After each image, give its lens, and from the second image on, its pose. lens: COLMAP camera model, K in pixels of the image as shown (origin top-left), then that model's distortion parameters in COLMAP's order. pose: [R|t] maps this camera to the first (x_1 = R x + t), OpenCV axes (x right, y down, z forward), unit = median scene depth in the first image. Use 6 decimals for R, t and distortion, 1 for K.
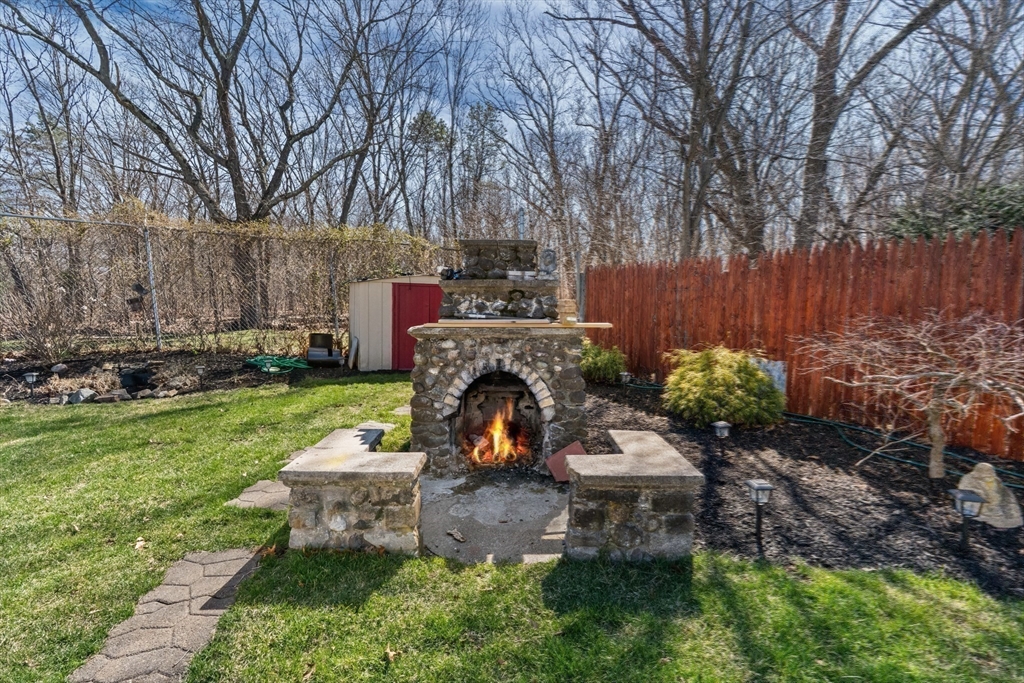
lens RADIAL K [[462.1, 0, 510.4], [0, 462.1, 346.0], [0, 0, 1]] dist [0.000154, 0.000500]
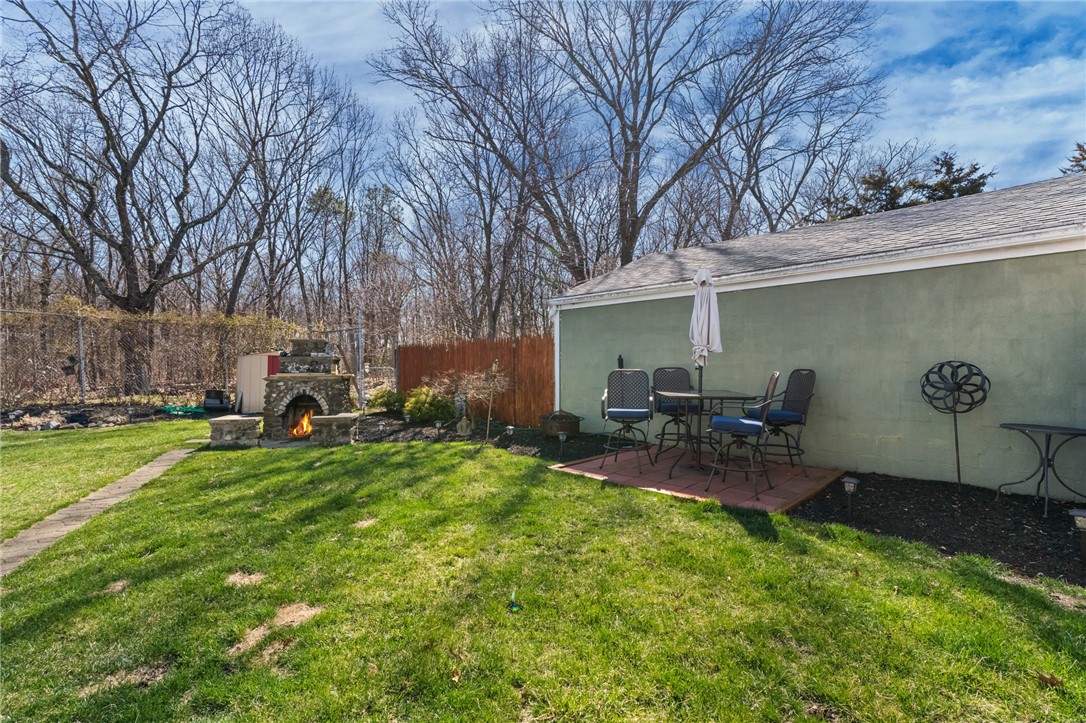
lens RADIAL K [[490.0, 0, 541.3], [0, 490.0, 366.3], [0, 0, 1]] dist [0.000154, 0.000500]
pose [[0.976143, -0.005079, 0.217069, 0.303032], [0.027303, 0.994662, -0.099506, 0.094163], [-0.215405, 0.103059, 0.971071, -0.847263]]
